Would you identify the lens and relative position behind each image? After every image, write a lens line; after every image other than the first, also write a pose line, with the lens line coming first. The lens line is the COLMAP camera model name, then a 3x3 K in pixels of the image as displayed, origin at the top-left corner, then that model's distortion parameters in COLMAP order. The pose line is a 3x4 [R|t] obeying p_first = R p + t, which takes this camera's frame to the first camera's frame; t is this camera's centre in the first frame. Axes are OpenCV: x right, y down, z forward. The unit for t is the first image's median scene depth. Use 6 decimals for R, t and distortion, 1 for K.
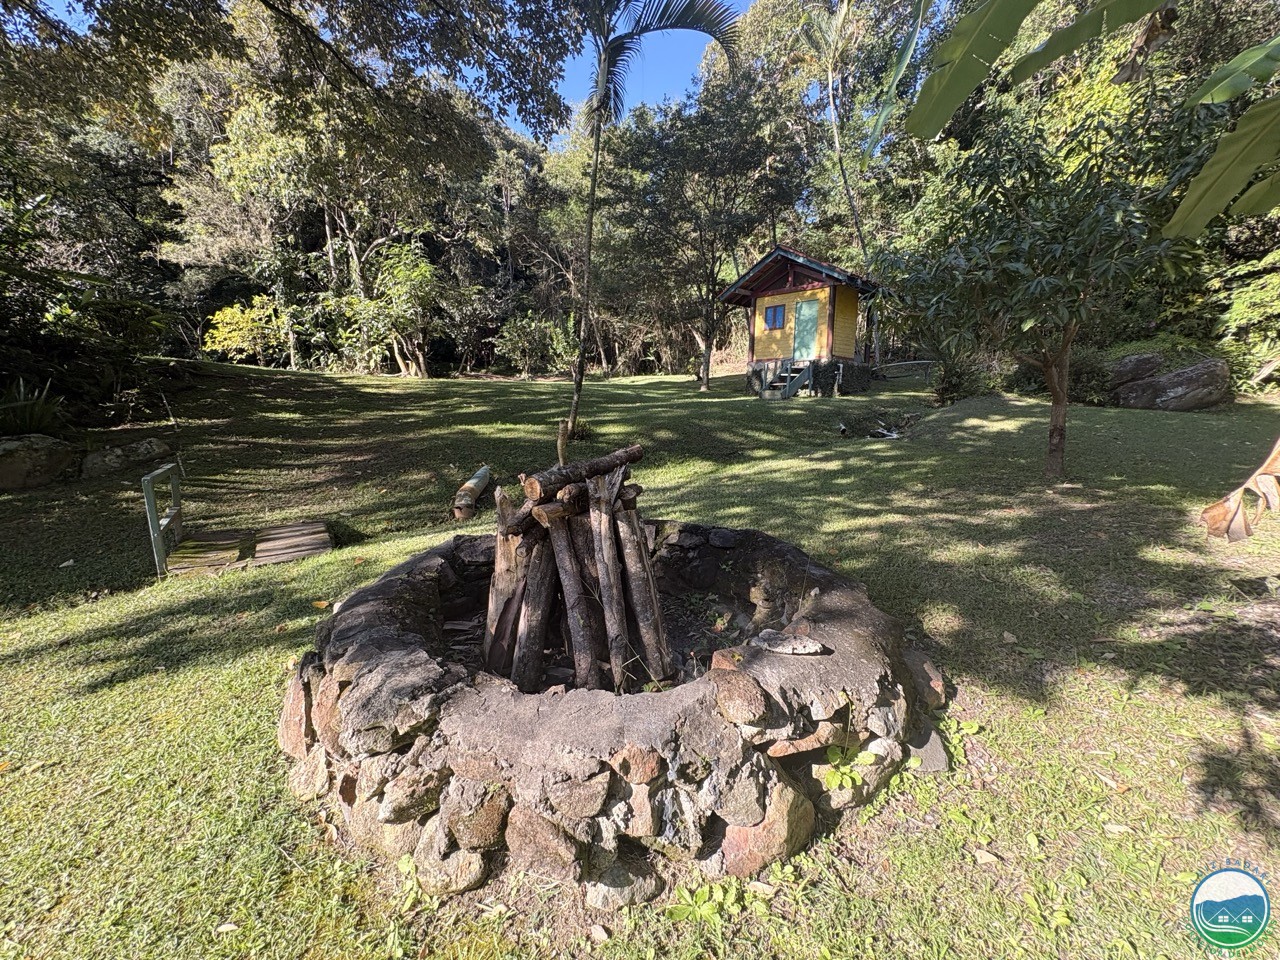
lens RADIAL K [[512.7, 0, 642.9], [0, 512.7, 483.2], [0, 0, 1]] dist [-0.000984, 0.000415]
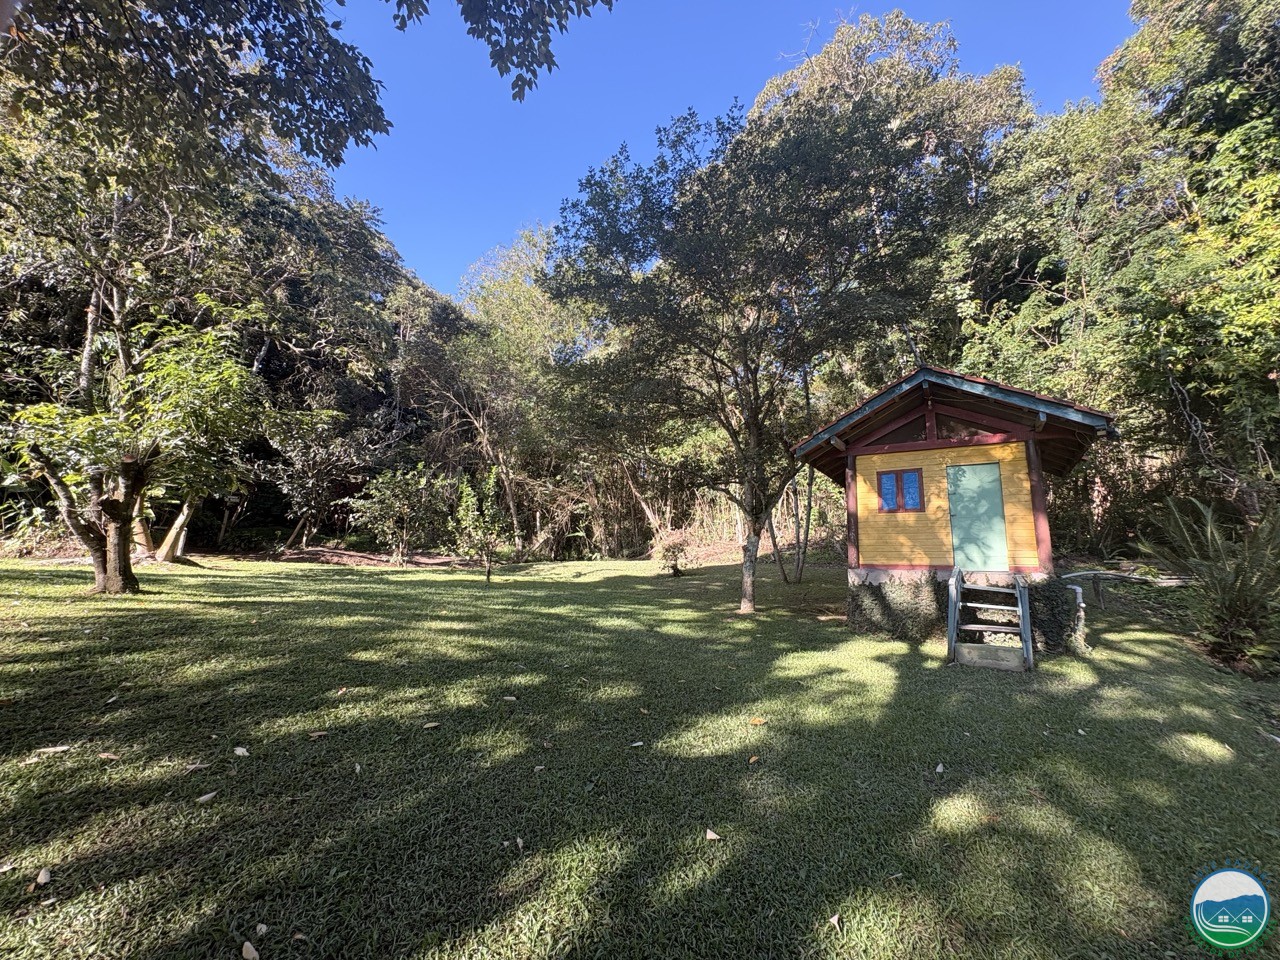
lens RADIAL K [[512.7, 0, 643.9], [0, 512.7, 474.1], [0, 0, 1]] dist [-0.000984, 0.000415]
pose [[0.974075, 0.062889, 0.217308, -0.078483], [0.013328, 0.942962, -0.332633, -0.093652], [-0.225832, 0.326906, 0.917678, 0.323490]]
